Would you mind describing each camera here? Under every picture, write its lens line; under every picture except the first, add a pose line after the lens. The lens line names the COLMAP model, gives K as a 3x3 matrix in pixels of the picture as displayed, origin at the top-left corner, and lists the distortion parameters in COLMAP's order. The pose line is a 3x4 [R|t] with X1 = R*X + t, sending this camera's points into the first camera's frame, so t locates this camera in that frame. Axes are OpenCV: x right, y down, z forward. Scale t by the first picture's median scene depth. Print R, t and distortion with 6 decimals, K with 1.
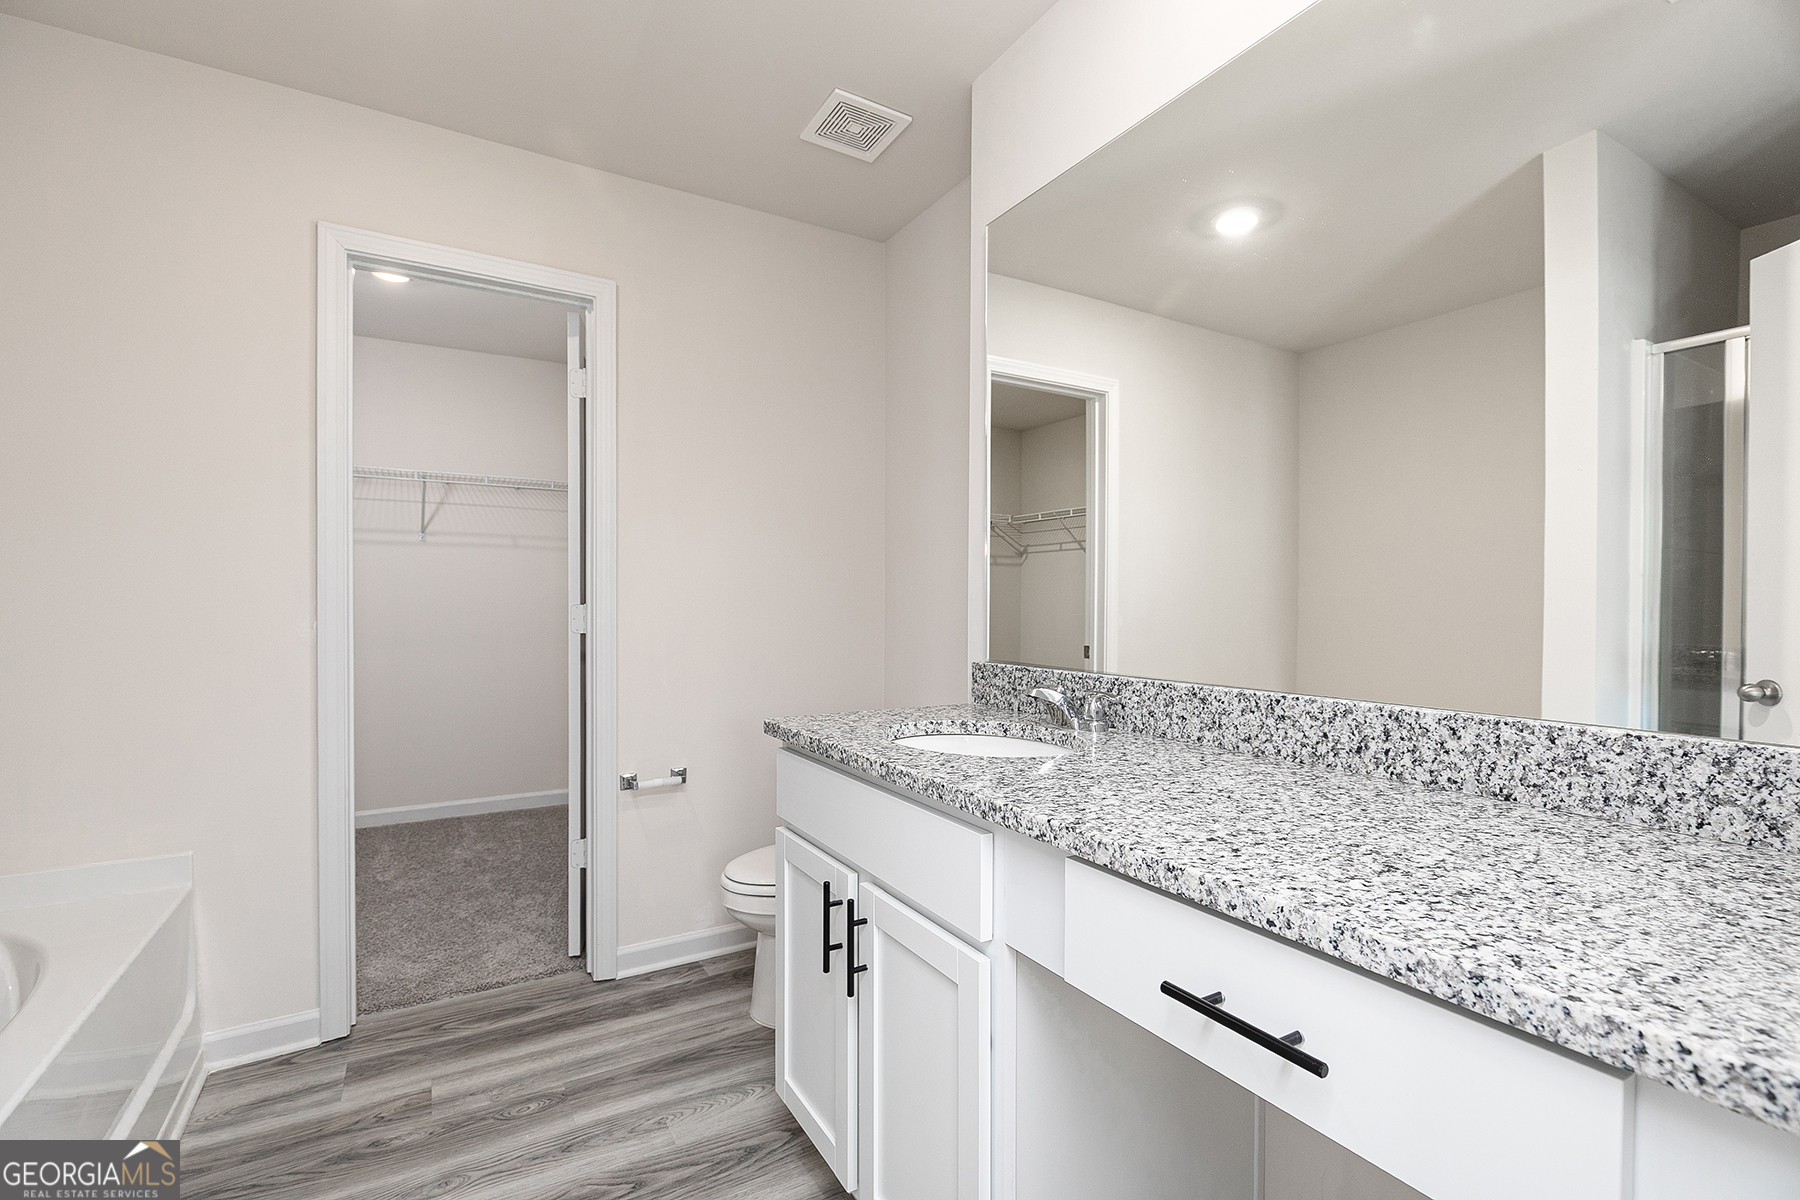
lens RADIAL K [[822.2, 0, 904.4], [0, 822.2, 607.1], [0, 0, 1]] dist [0.003554, 0.000372]
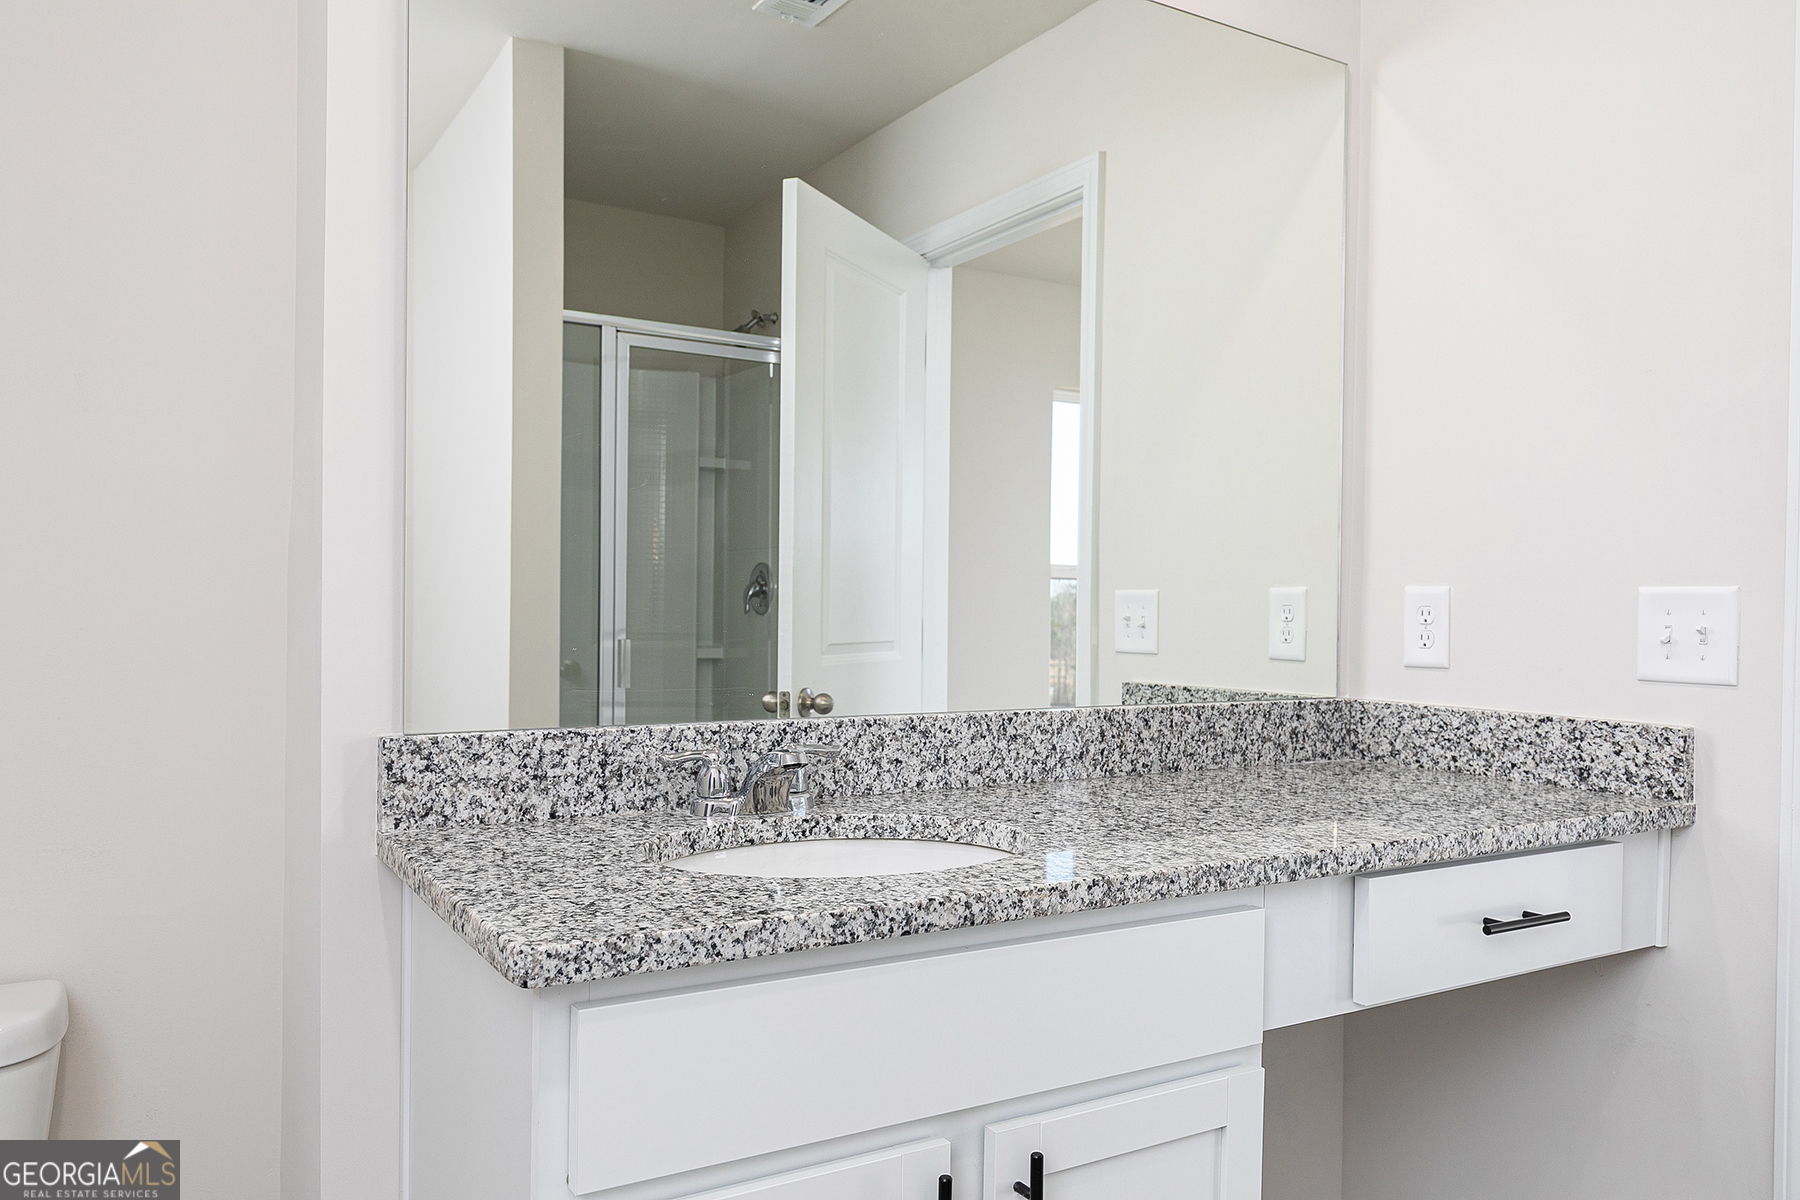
lens RADIAL K [[1365.4, 0, 901.6], [0, 1365.4, 604.3], [0, 0, 1]] dist [0.006805, 0.000537]
pose [[-0.036369, -0.008240, 0.999304, -1.075693], [-0.010948, 0.999909, 0.007846, -0.021881], [-0.999278, -0.010655, -0.036456, 1.239149]]
